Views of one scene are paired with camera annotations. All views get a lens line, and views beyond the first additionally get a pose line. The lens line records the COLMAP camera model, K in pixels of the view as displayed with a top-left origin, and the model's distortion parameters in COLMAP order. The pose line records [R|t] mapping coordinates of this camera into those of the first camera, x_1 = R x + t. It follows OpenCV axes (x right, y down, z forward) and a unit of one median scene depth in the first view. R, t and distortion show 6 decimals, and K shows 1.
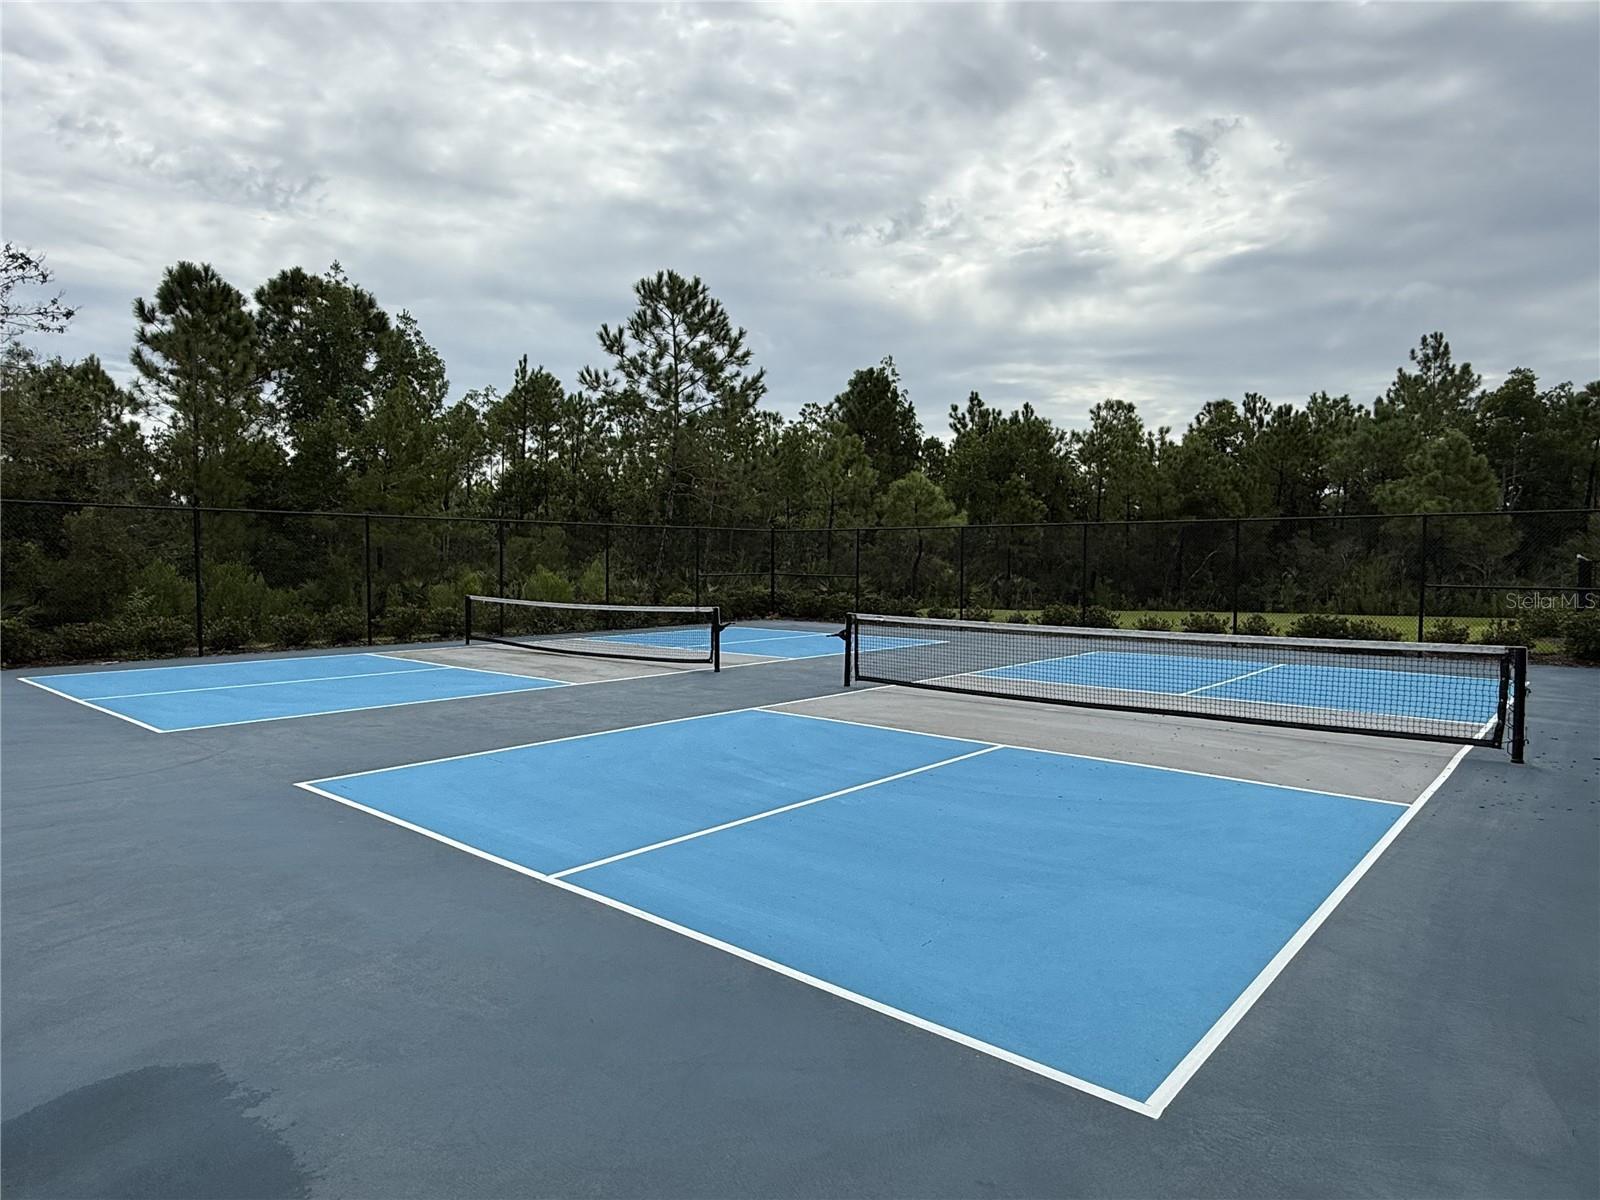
lens RADIAL K [[944.6, 0, 800.0], [0, 944.6, 600.0], [0, 0, 1]] dist [-0.000599, -0.000138]
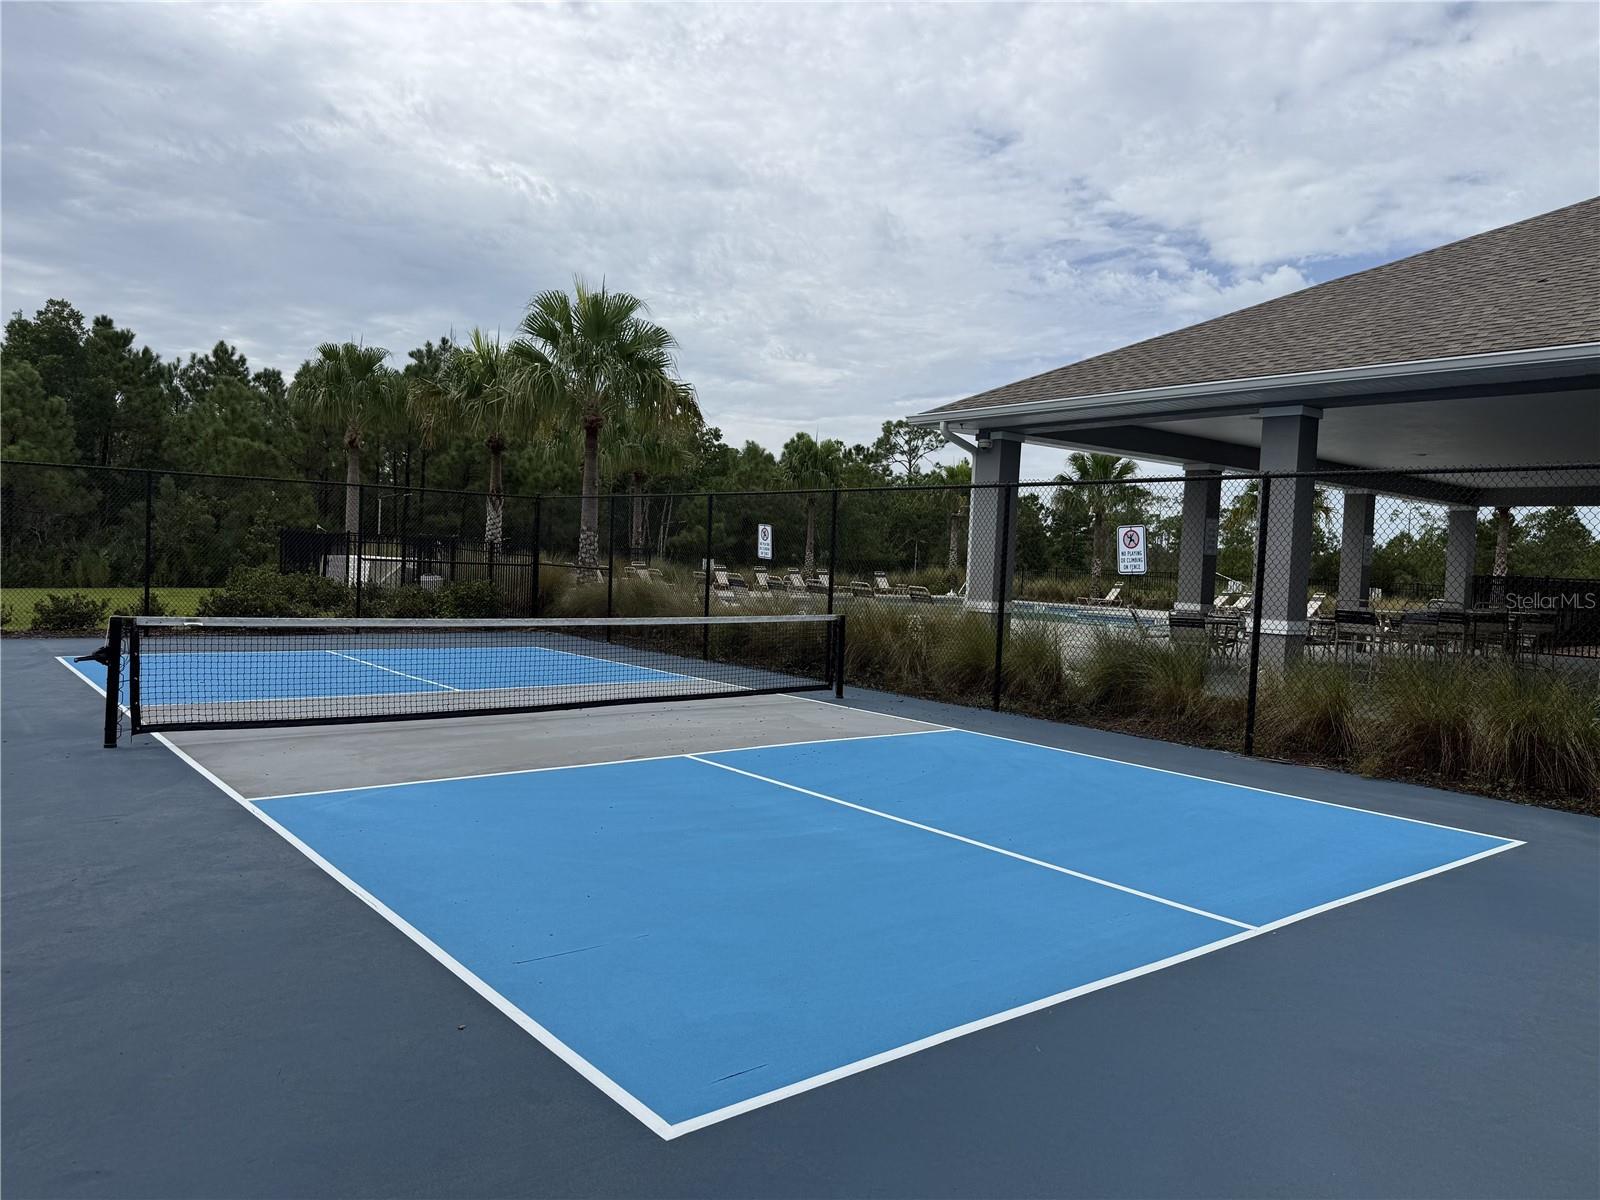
lens RADIAL K [[1118.3, 0, 800.0], [0, 1118.3, 600.0], [0, 0, 1]] dist [0.003849, 0.001102]
pose [[0.174738, -0.034788, 0.984000, -0.532570], [-0.001773, 0.999363, 0.035646, -0.020591], [-0.984613, -0.007973, 0.174565, 0.483989]]
